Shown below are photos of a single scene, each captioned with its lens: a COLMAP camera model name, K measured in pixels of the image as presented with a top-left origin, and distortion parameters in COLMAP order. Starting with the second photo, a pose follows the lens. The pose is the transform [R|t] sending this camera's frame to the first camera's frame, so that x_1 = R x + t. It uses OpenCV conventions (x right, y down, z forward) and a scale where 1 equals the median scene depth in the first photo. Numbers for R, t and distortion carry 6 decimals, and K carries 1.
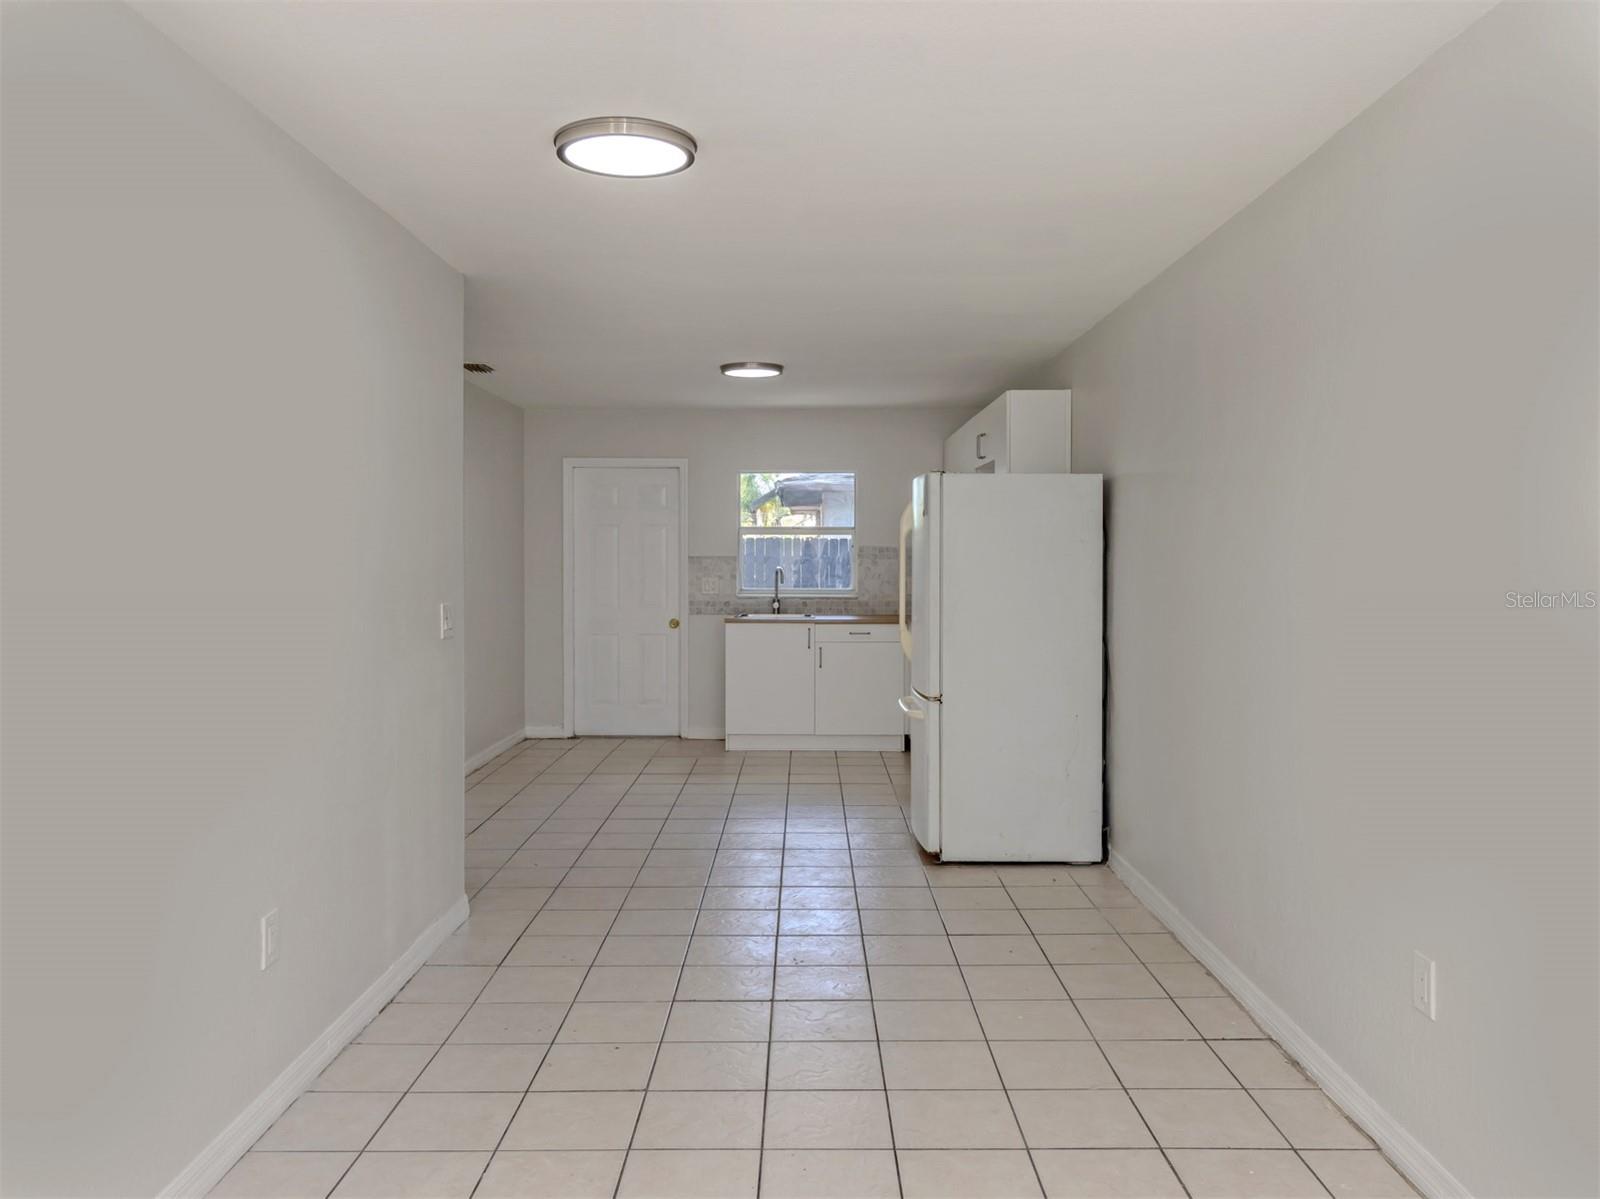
lens RADIAL K [[1197.9, 0, 814.4], [0, 1197.9, 602.7], [0, 0, 1]] dist [0.053698, 0.001748]
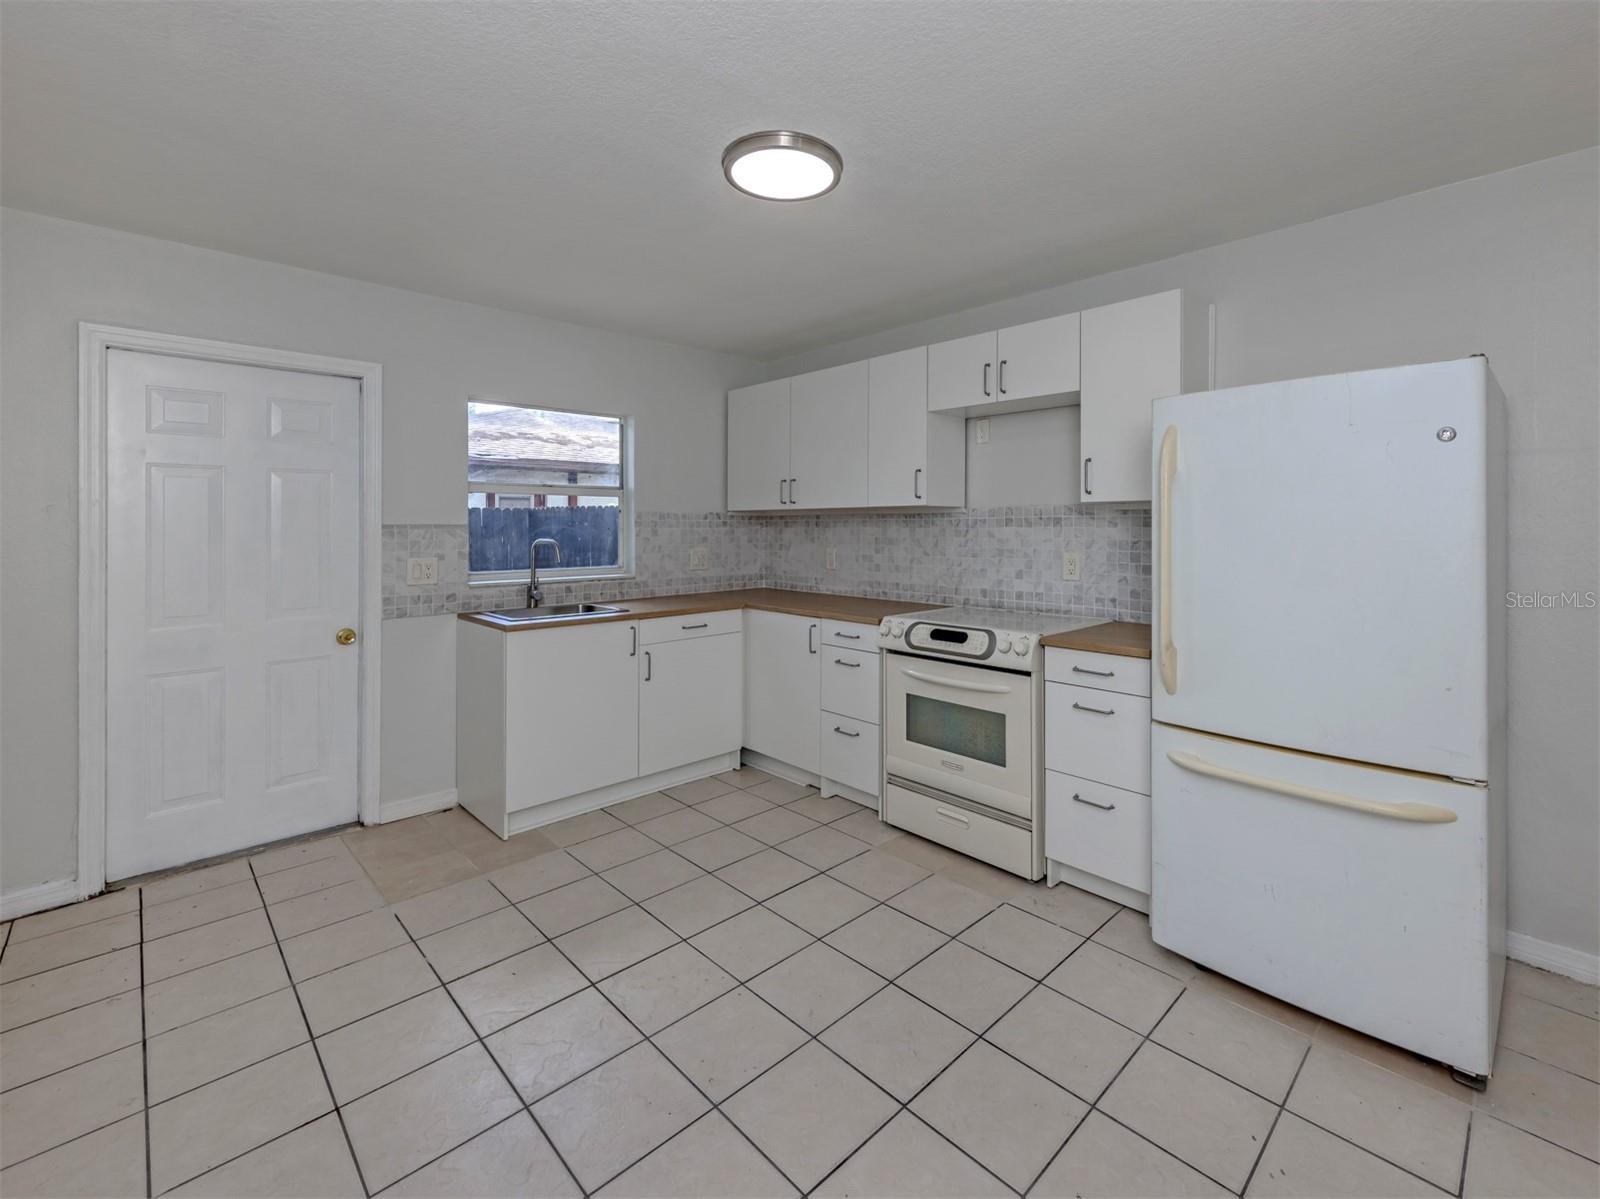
lens RADIAL K [[707.7, 0, 843.2], [0, 707.7, 527.1], [0, 0, 1]] dist [0.002145, 0.001216]
pose [[0.711097, -0.007389, 0.703055, -0.192032], [0.034258, 0.999121, -0.024149, -0.020776], [-0.702259, 0.041257, 0.710725, 0.577554]]
